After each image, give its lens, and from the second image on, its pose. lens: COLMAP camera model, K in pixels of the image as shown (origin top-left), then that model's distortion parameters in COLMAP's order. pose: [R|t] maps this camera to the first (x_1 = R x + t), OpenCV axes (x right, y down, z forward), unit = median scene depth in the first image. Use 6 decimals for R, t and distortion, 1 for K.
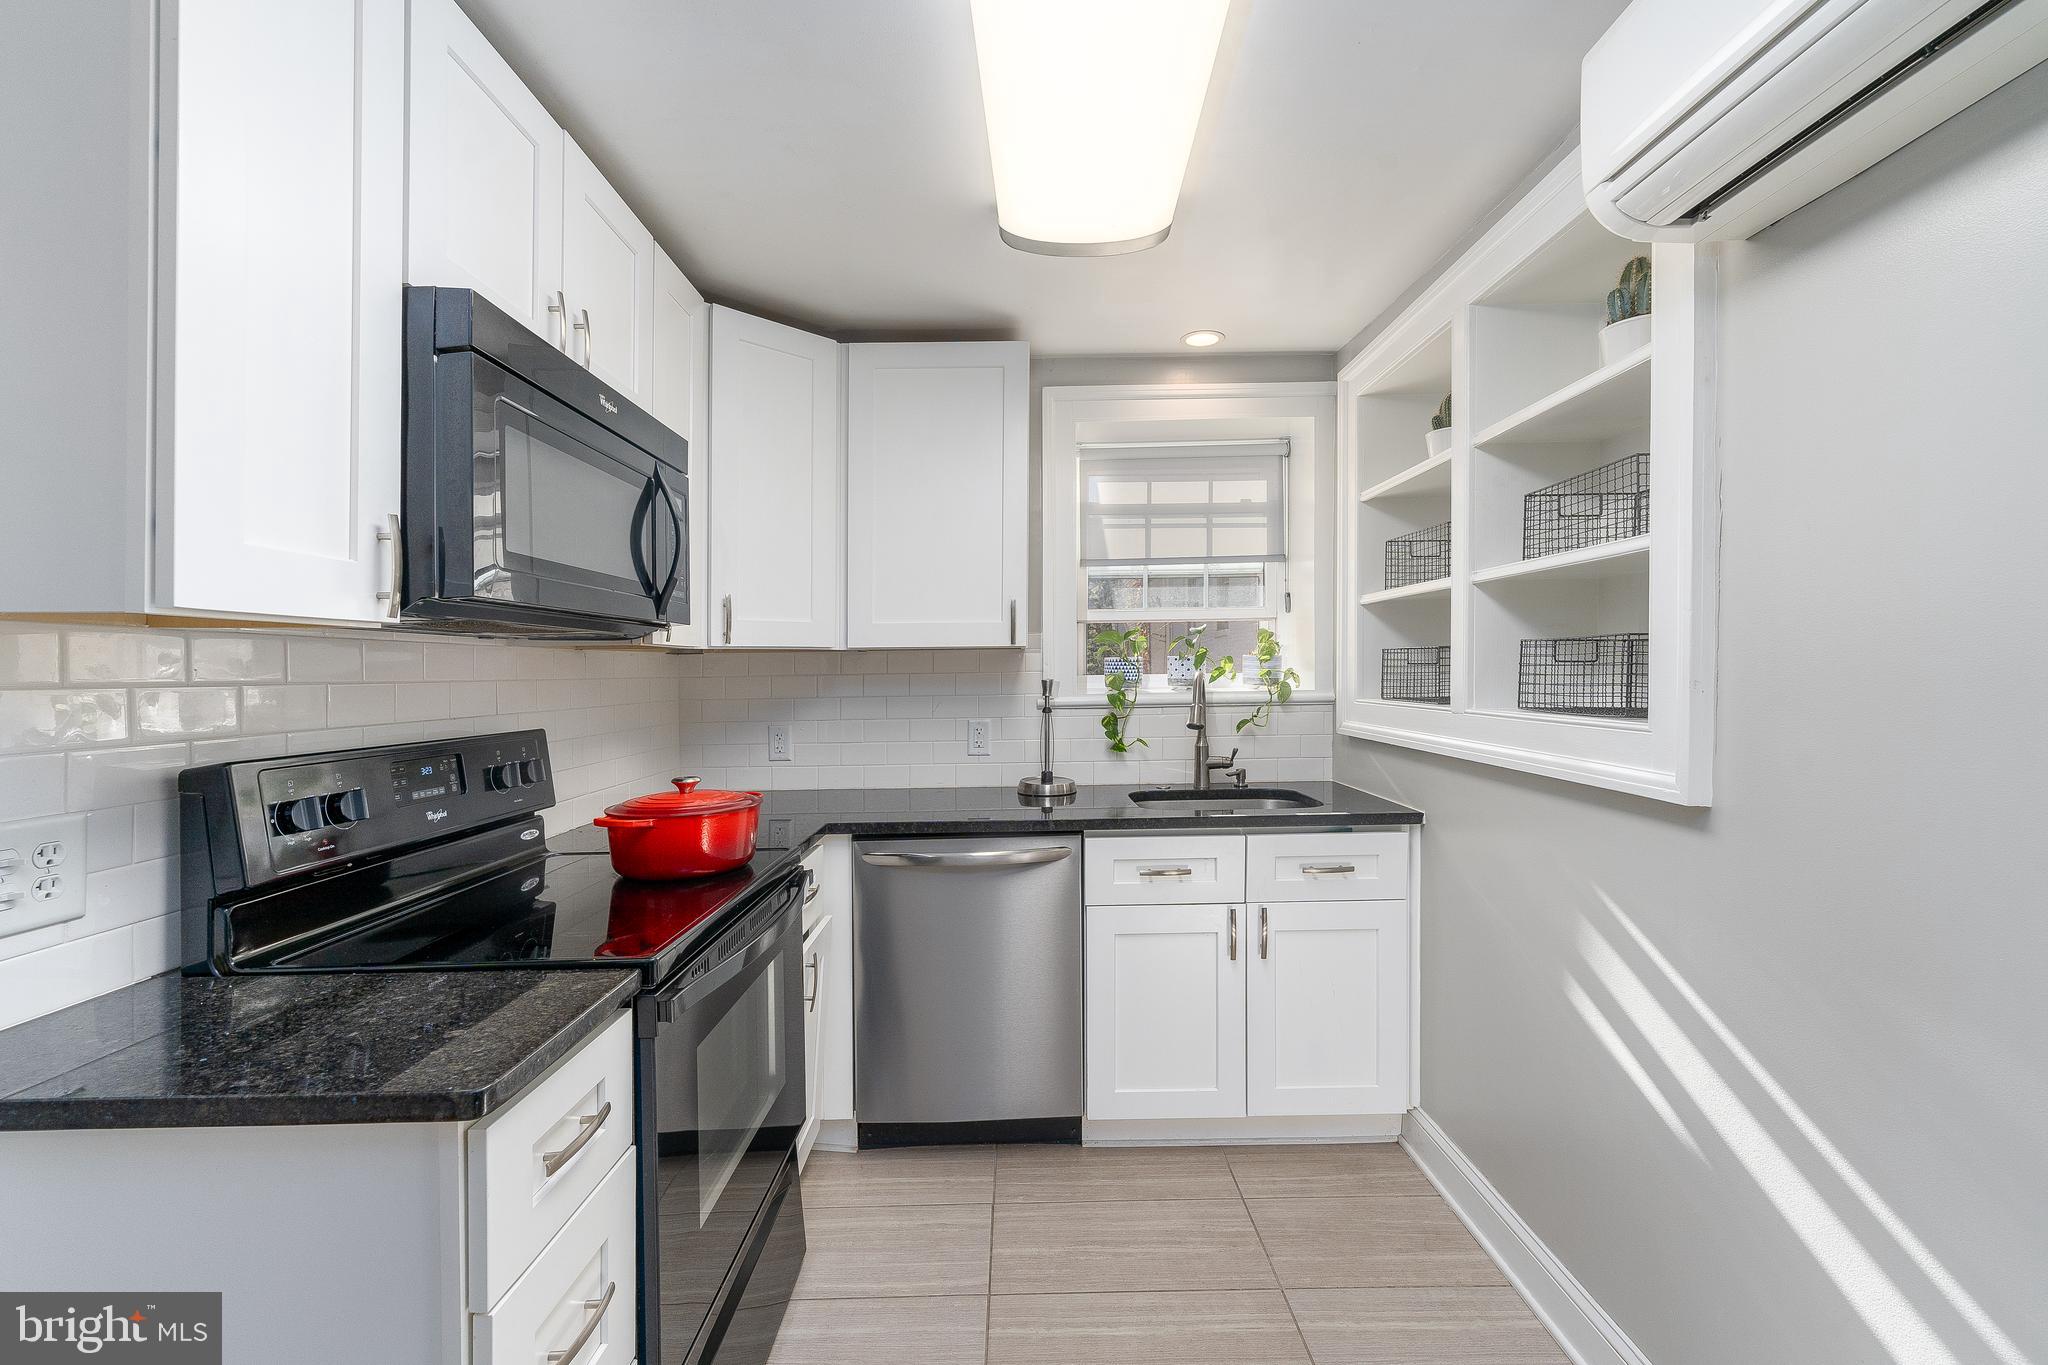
lens RADIAL K [[826.7, 0, 1021.6], [0, 826.7, 678.4], [0, 0, 1]] dist [0.002662, -0.000469]
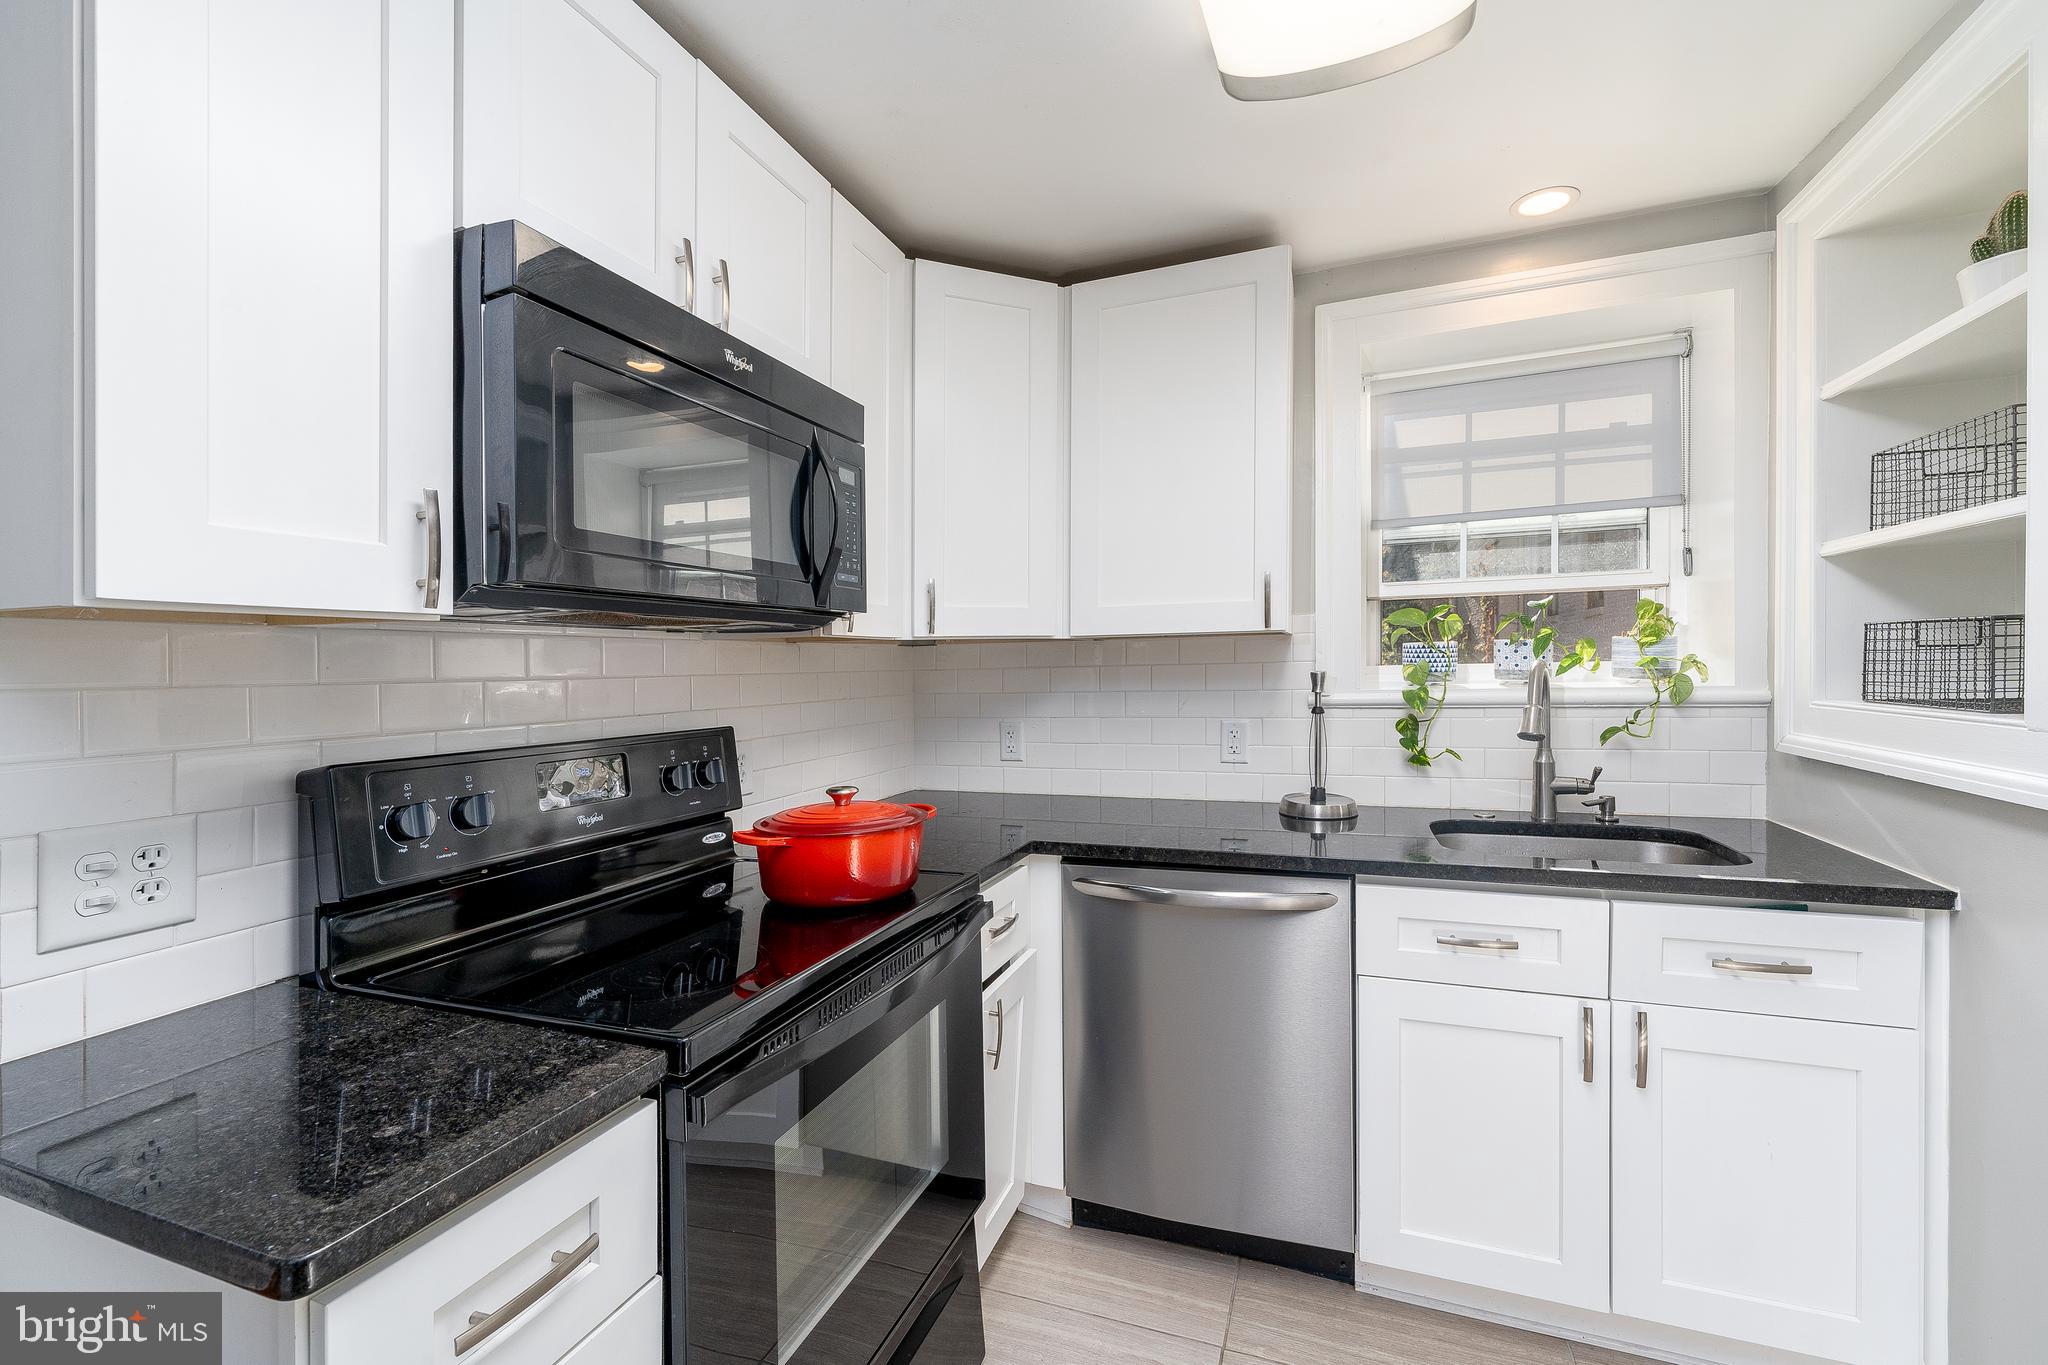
lens RADIAL K [[826.7, 0, 1033.4], [0, 826.7, 673.1], [0, 0, 1]] dist [0.002662, -0.000469]
pose [[0.935779, -0.001894, -0.352583, 0.067972], [0.004093, 0.999977, 0.005491, -0.003402], [0.352564, -0.006582, 0.935764, 0.197070]]
